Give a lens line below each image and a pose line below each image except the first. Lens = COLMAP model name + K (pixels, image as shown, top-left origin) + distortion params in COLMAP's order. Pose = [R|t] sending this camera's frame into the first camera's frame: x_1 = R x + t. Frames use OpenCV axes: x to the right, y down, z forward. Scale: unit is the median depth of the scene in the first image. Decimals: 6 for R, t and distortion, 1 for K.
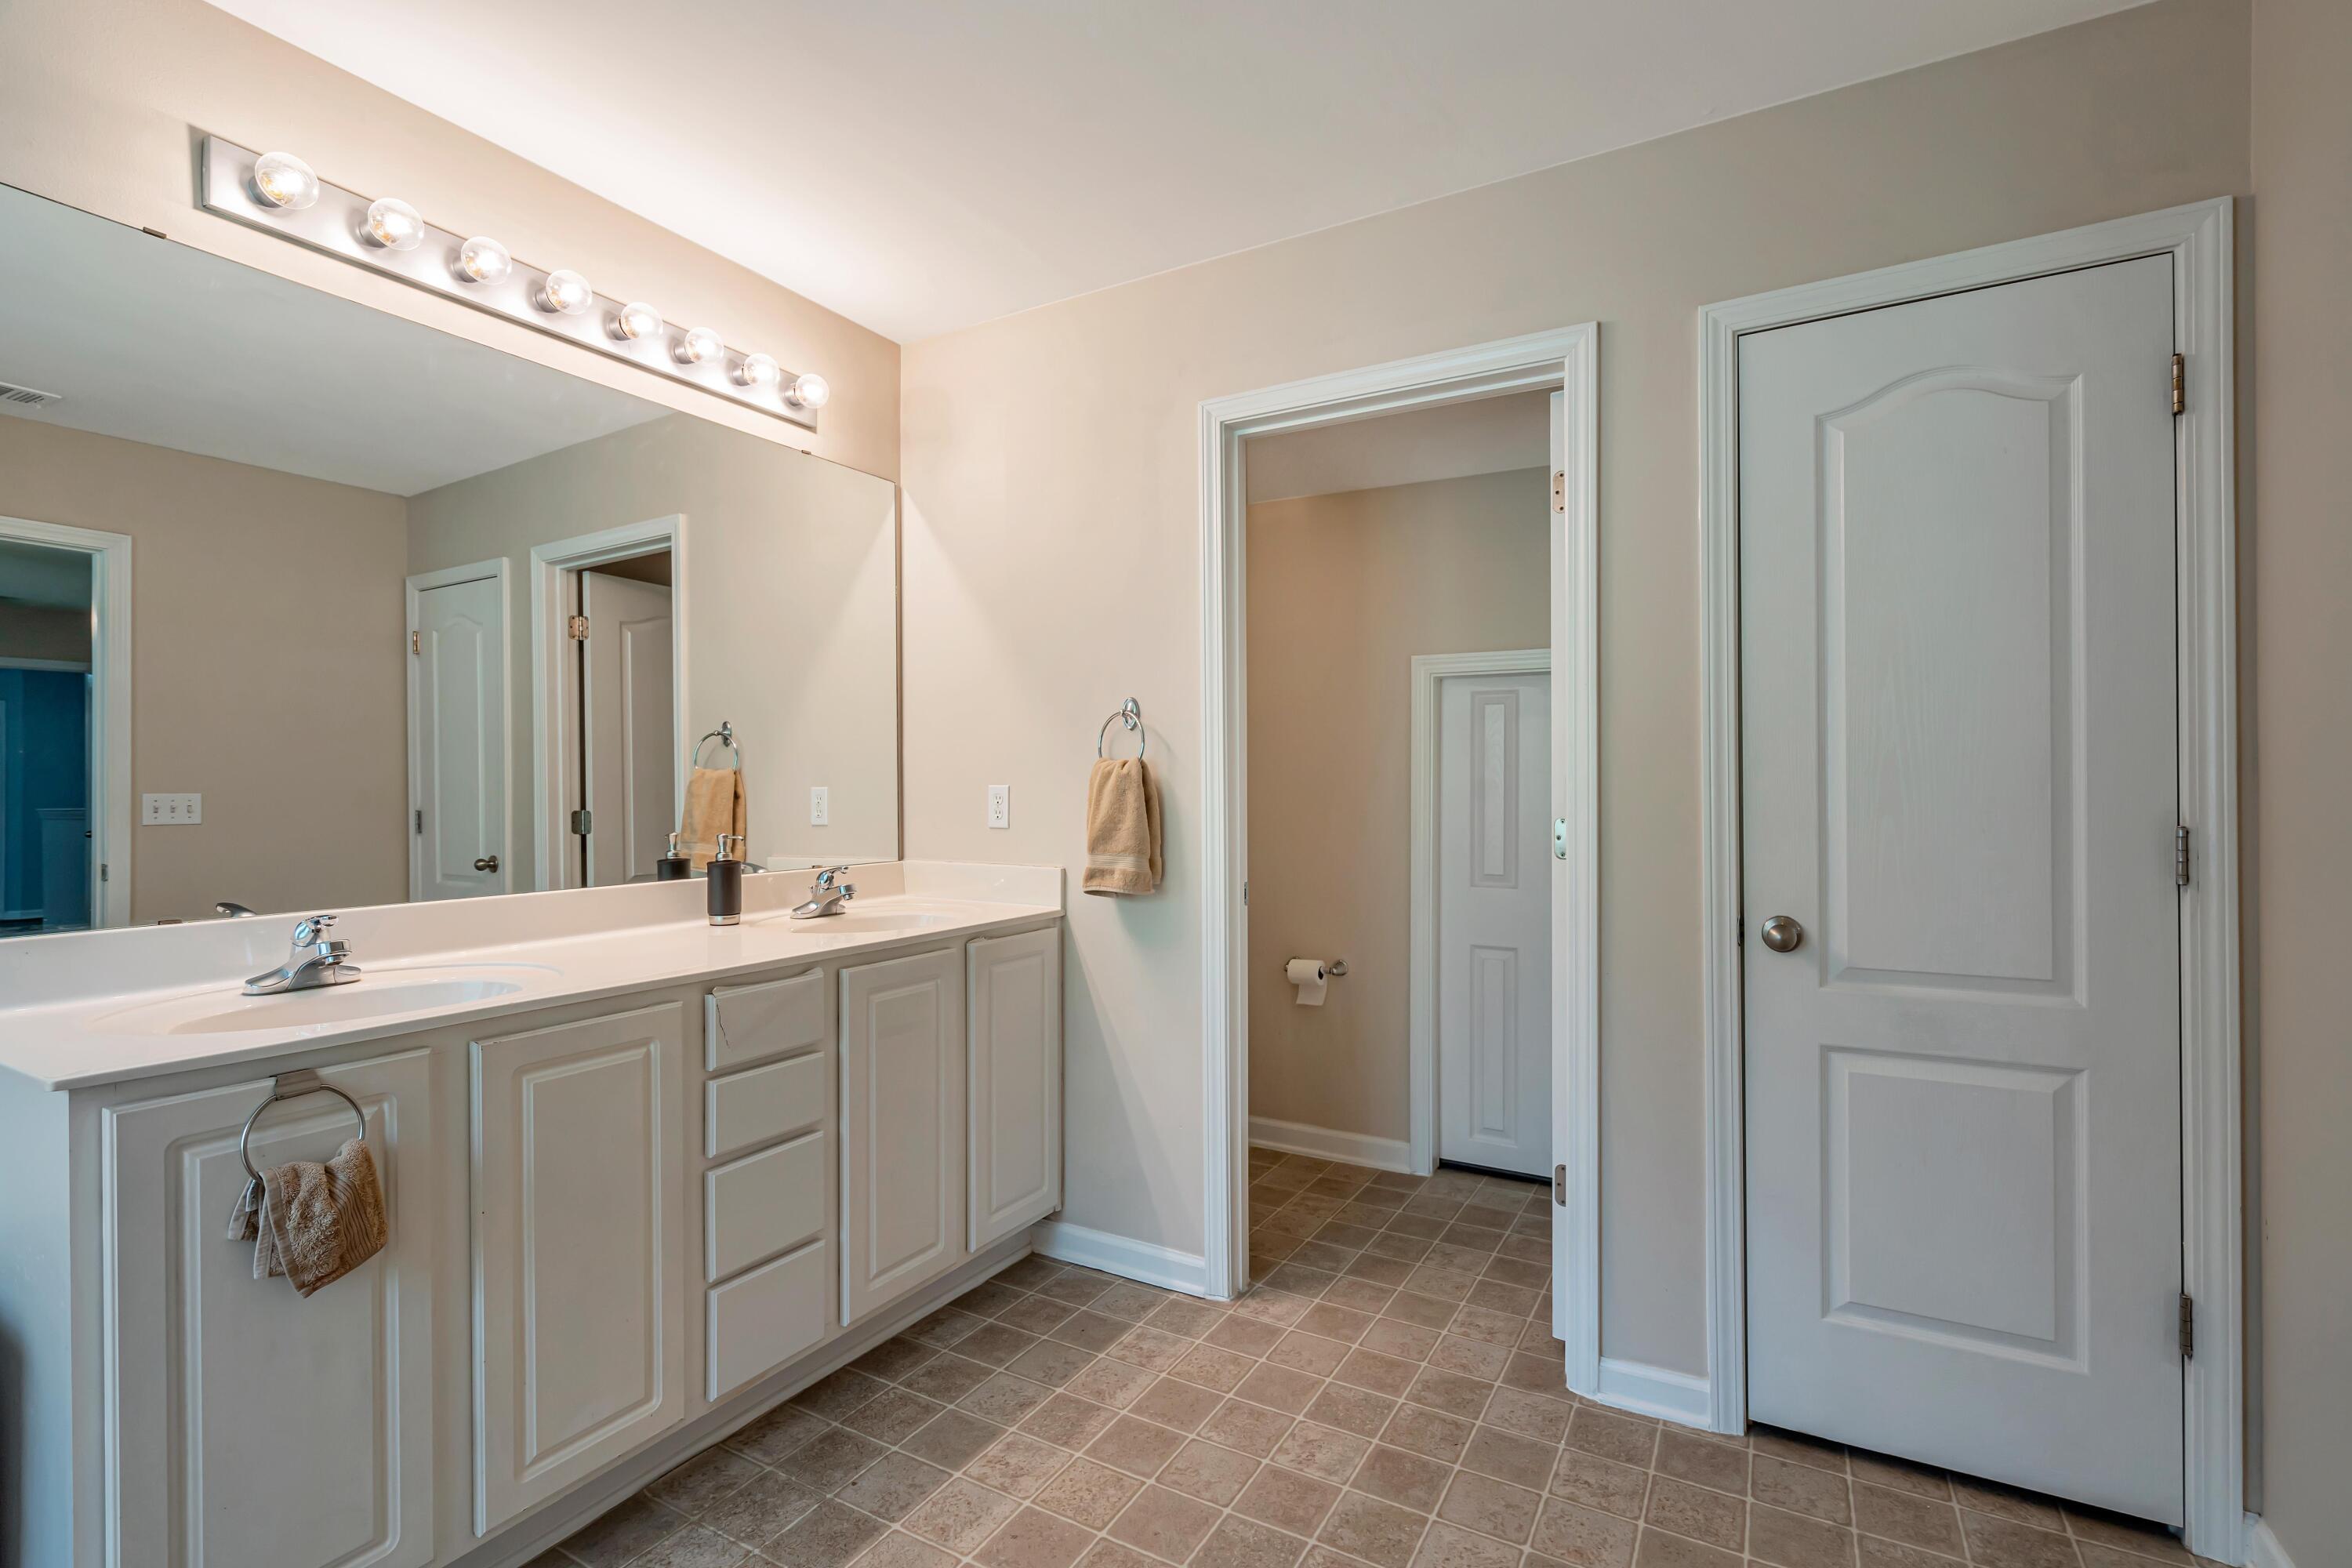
lens RADIAL K [[1069.7, 0, 1181.4], [0, 1069.7, 797.1], [0, 0, 1]] dist [-0.005352, 0.000946]
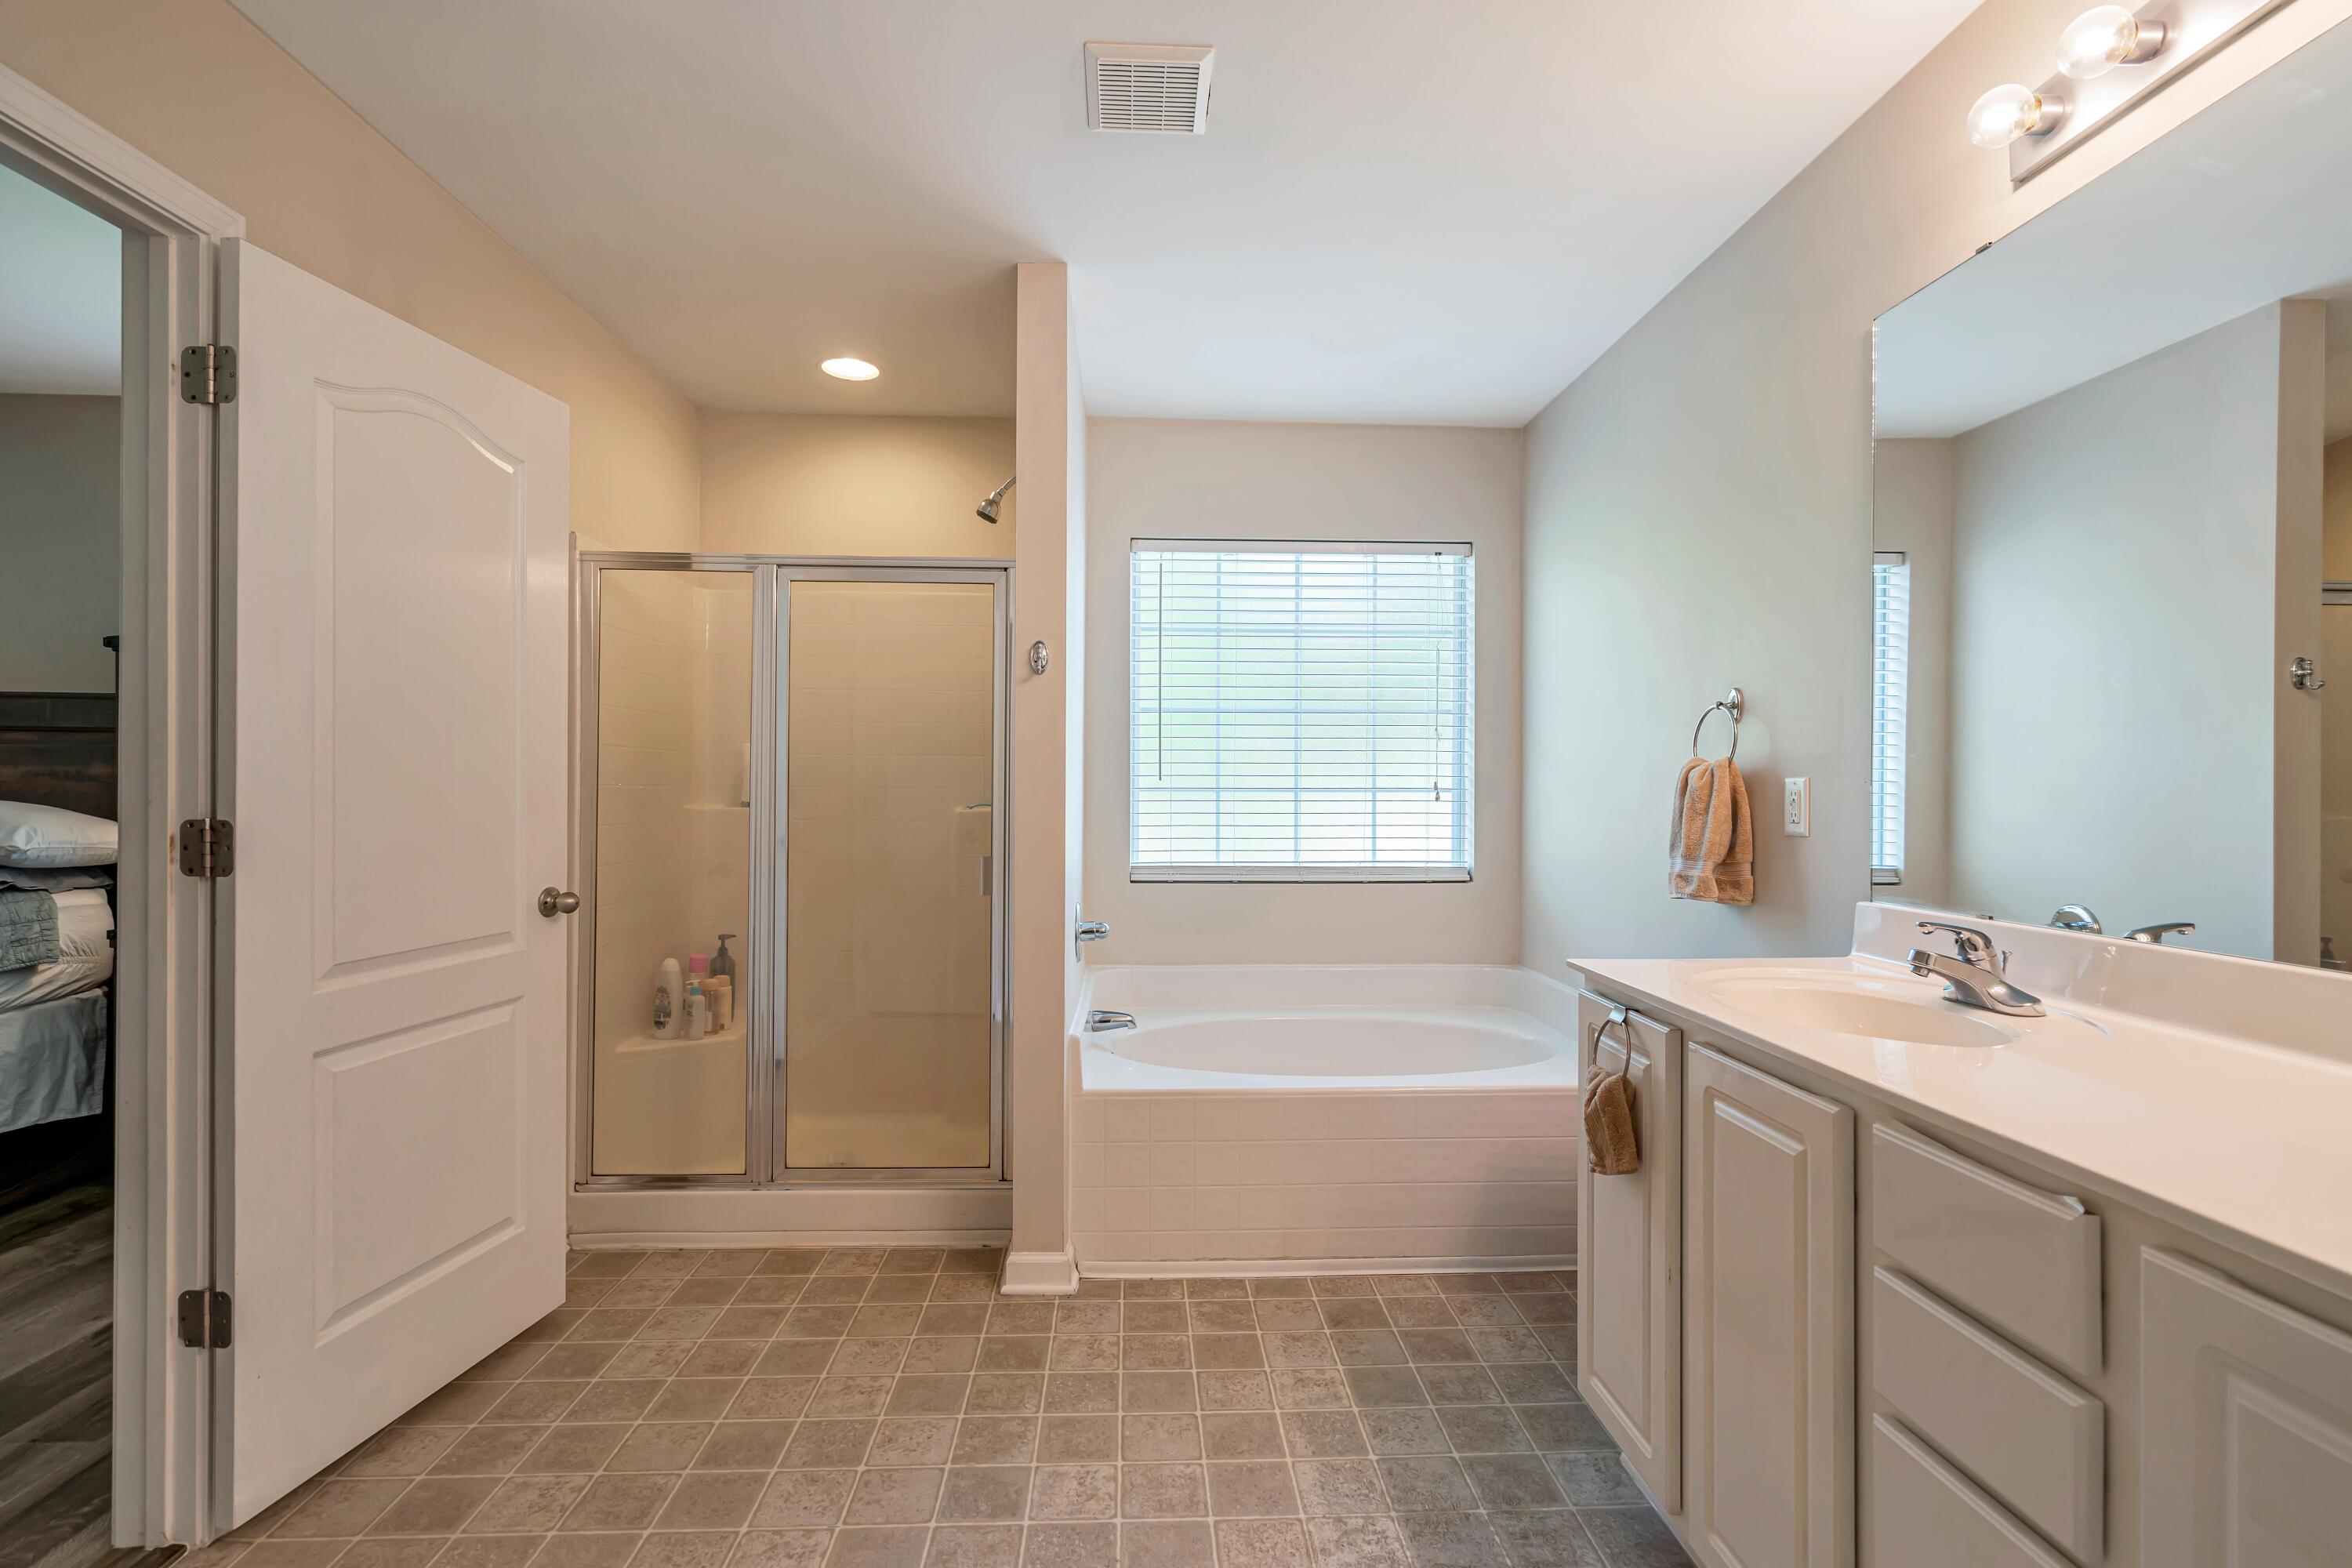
lens RADIAL K [[1069.7, 0, 1159.8], [0, 1069.7, 790.3], [0, 0, 1]] dist [-0.005352, 0.000946]
pose [[-0.853558, -0.001651, -0.520996, 0.379508], [-0.007214, 0.999937, 0.008649, -0.006725], [0.520948, 0.011141, -0.853516, 1.249660]]
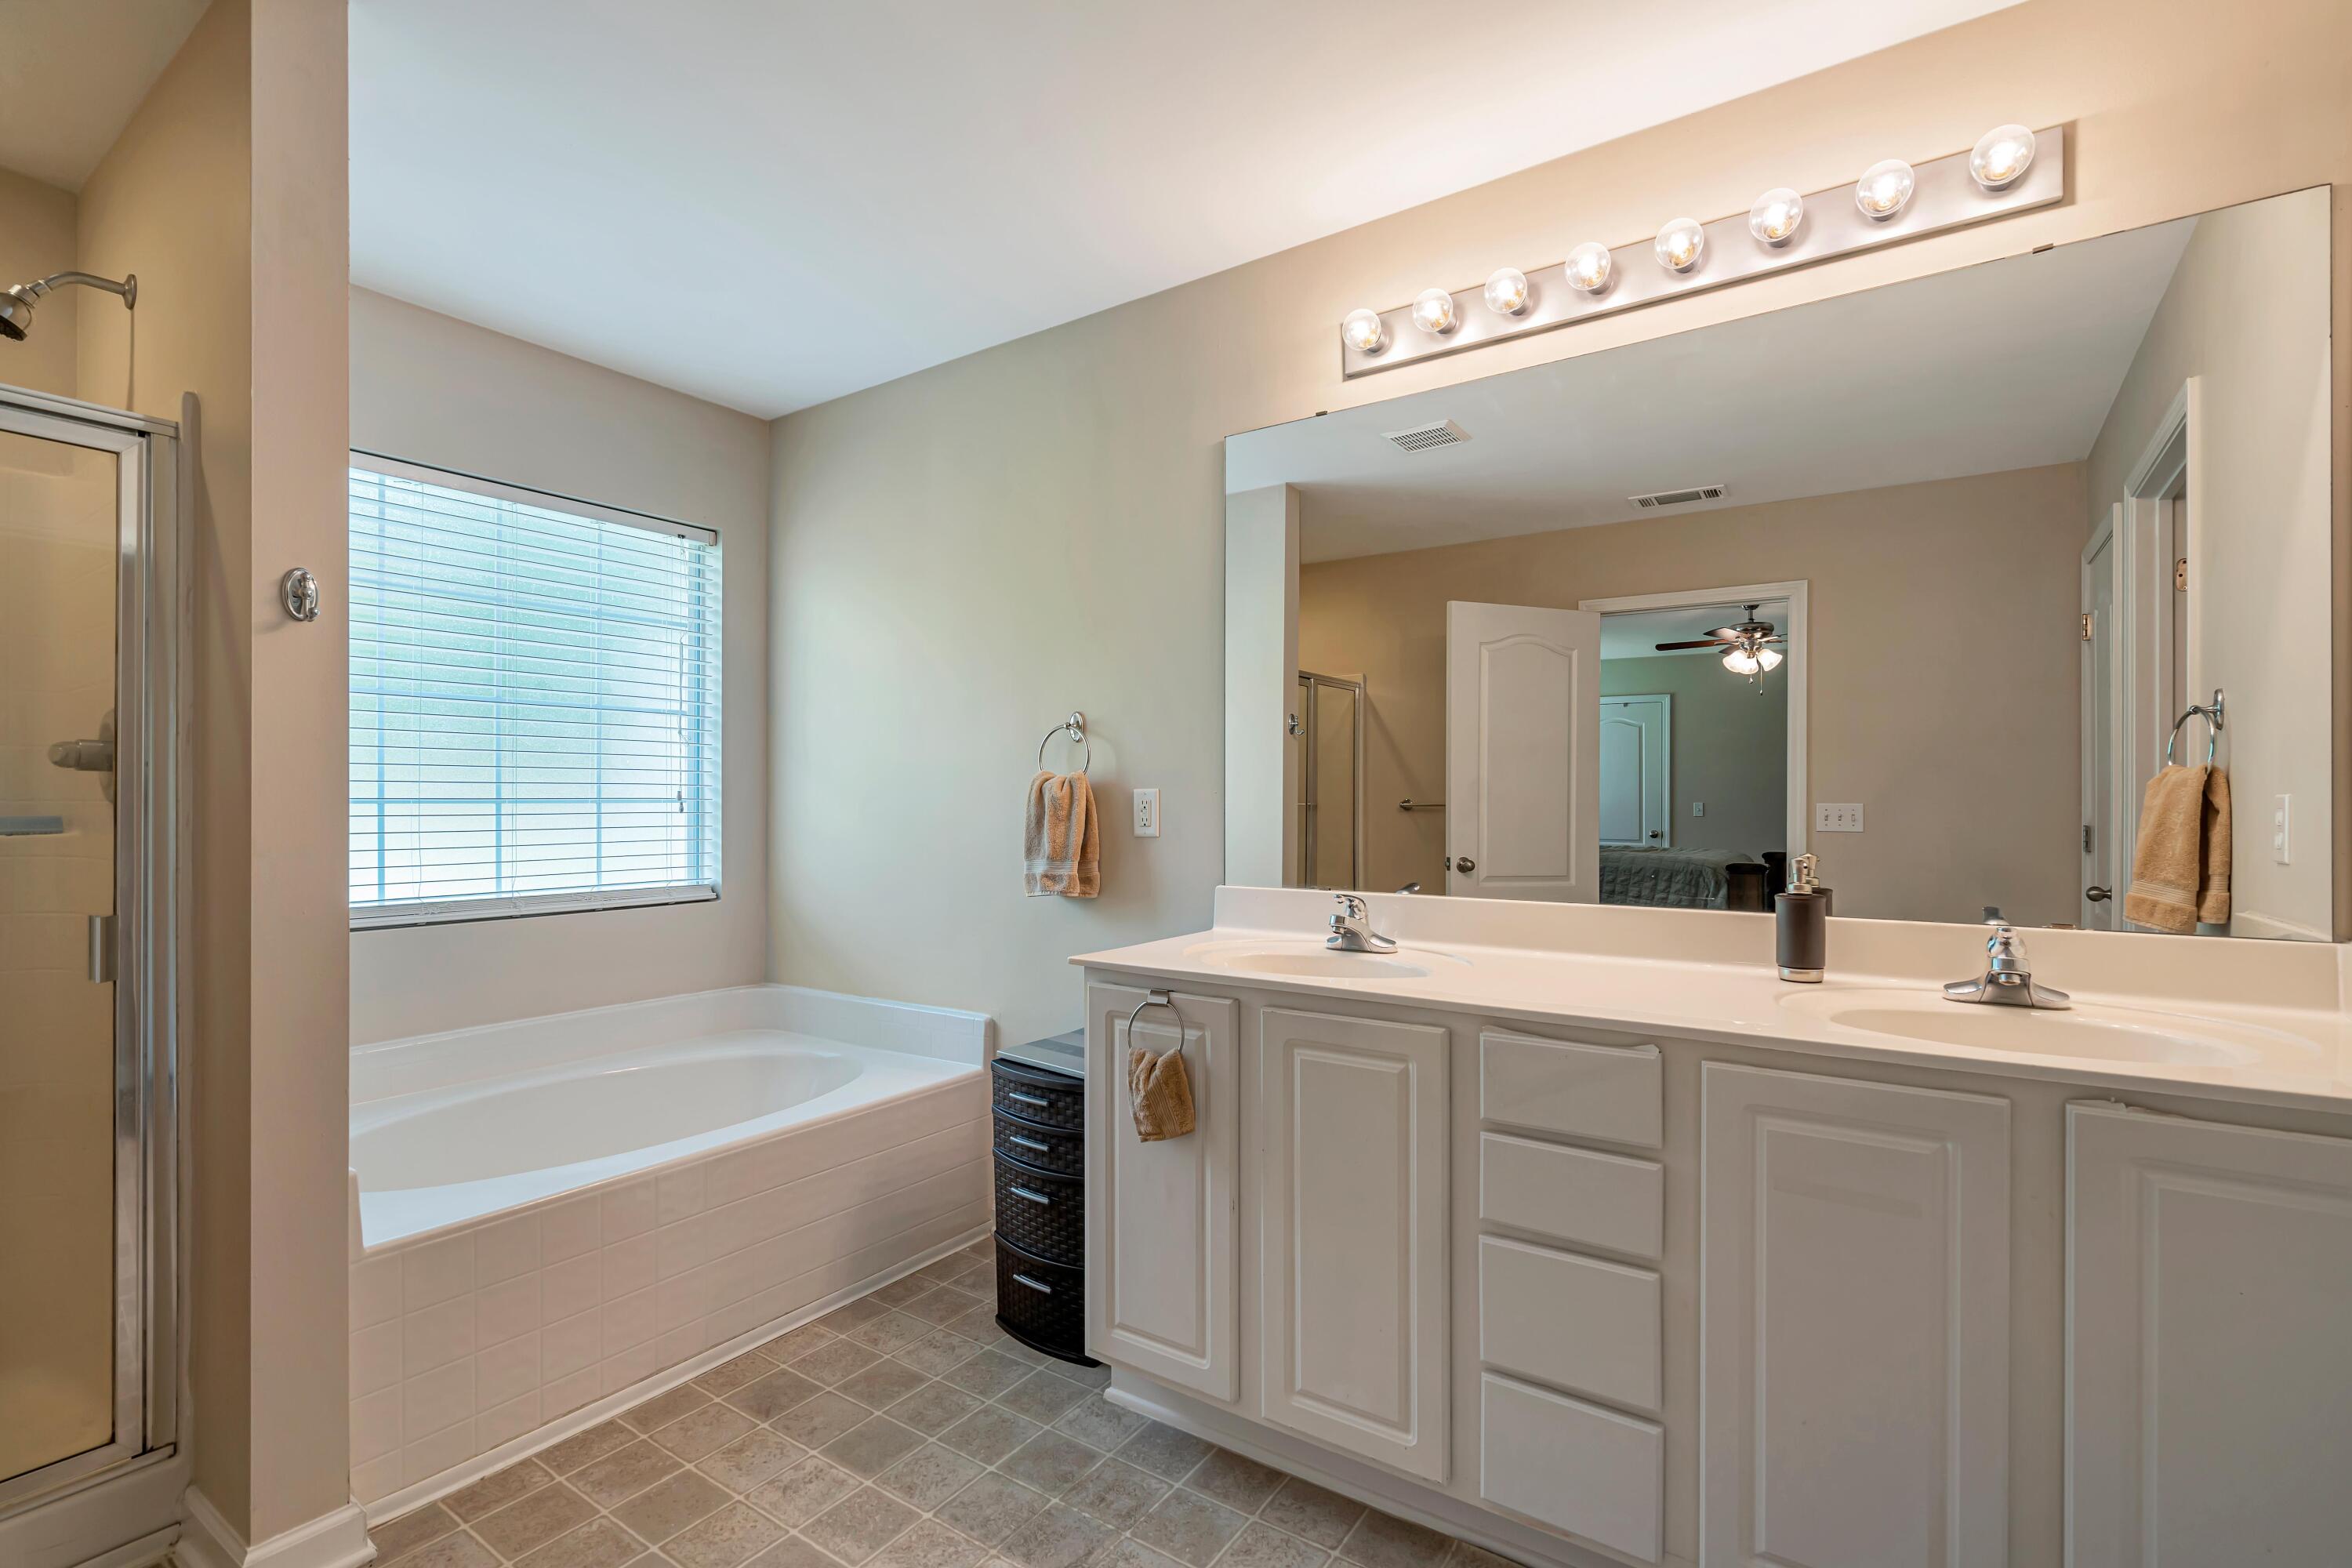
lens RADIAL K [[1069.7, 0, 1160.1], [0, 1069.7, 805.7], [0, 0, 1]] dist [-0.005352, 0.000946]
pose [[-0.094820, 0.005709, -0.995478, 0.522907], [-0.008729, 0.999940, 0.006566, -0.004518], [0.995456, 0.009312, -0.094765, 0.943035]]
